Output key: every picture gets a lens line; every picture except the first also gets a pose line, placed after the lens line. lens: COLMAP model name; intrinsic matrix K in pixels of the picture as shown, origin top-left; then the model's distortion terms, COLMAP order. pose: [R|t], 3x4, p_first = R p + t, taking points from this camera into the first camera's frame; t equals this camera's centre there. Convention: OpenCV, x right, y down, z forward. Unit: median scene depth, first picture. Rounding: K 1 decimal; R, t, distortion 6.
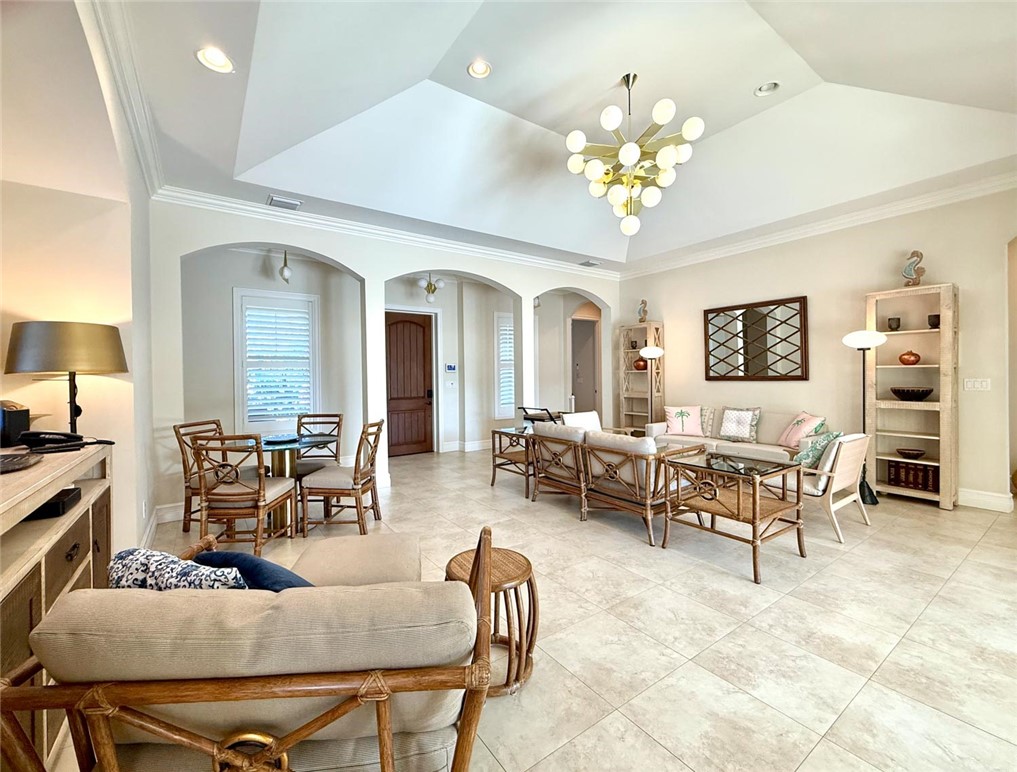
lens RADIAL K [[423.5, 0, 504.7], [0, 423.5, 378.1], [0, 0, 1]] dist [0.011587, 0.000174]
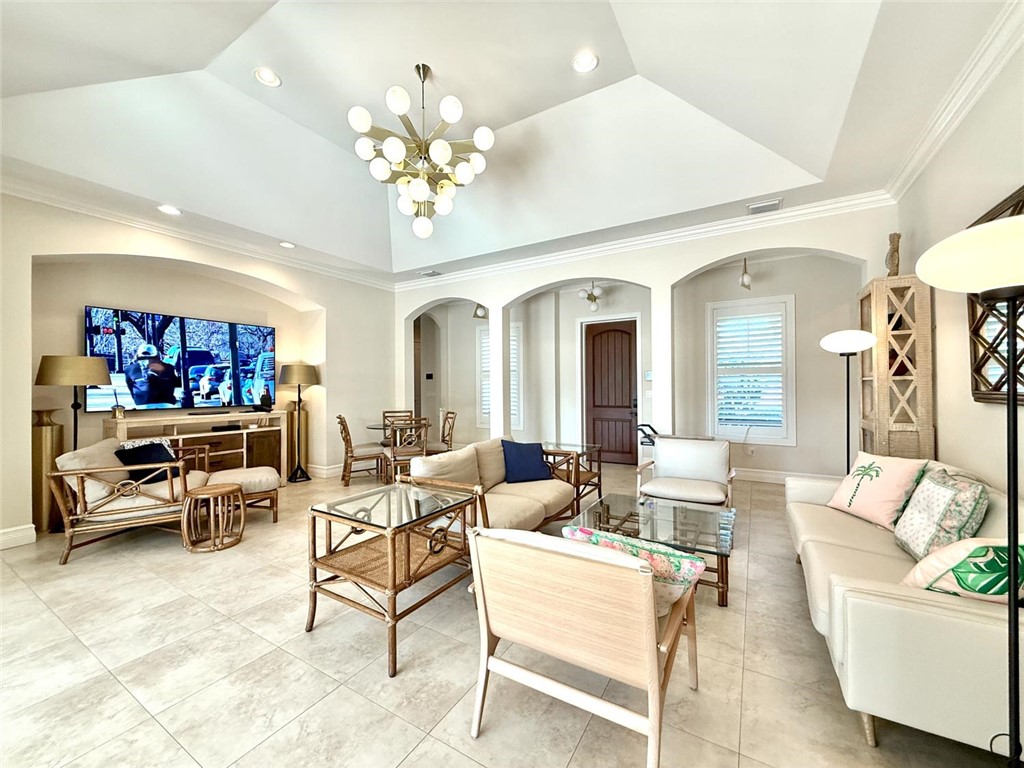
lens RADIAL K [[407.3, 0, 508.1], [0, 407.3, 383.3], [0, 0, 1]] dist [0.000921, -0.000122]
pose [[0.402385, 0.005508, -0.915454, 0.952813], [-0.005862, 0.999977, 0.003440, -0.016337], [0.915452, 0.003983, 0.402408, 0.653278]]
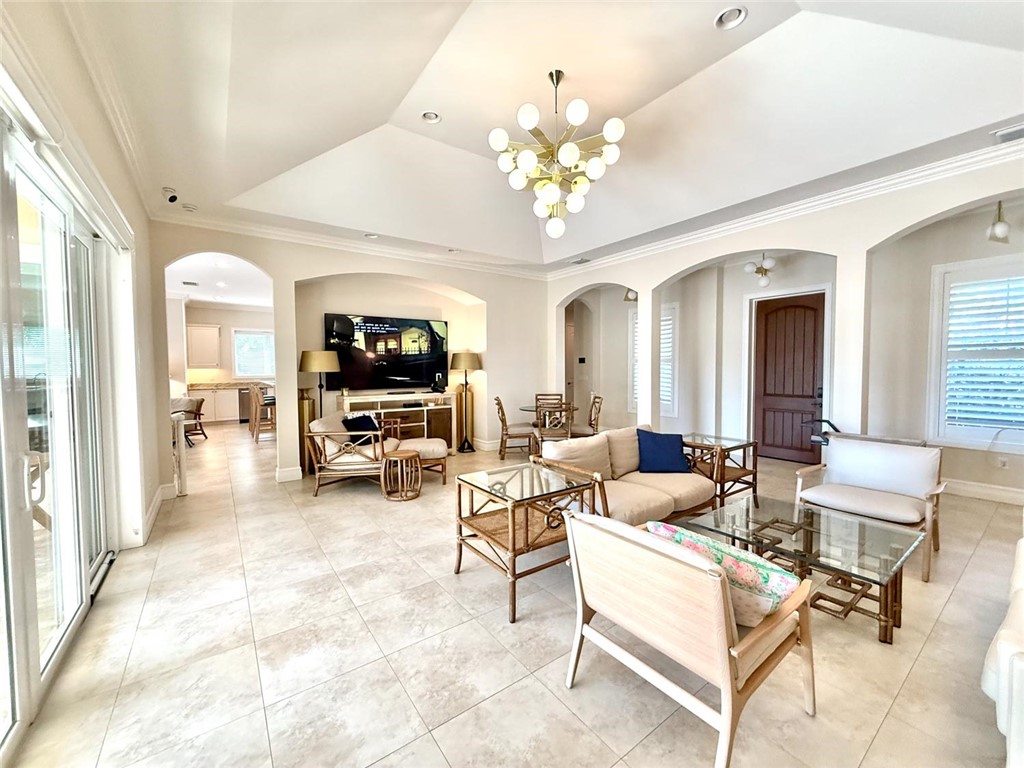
lens RADIAL K [[407.3, 0, 508.1], [0, 407.3, 383.3], [0, 0, 1]] dist [0.000921, -0.000122]
pose [[0.014927, 0.054782, -0.998387, 1.014027], [-0.002137, 0.998497, 0.054756, -0.037798], [0.999886, 0.001316, 0.015022, 0.703501]]
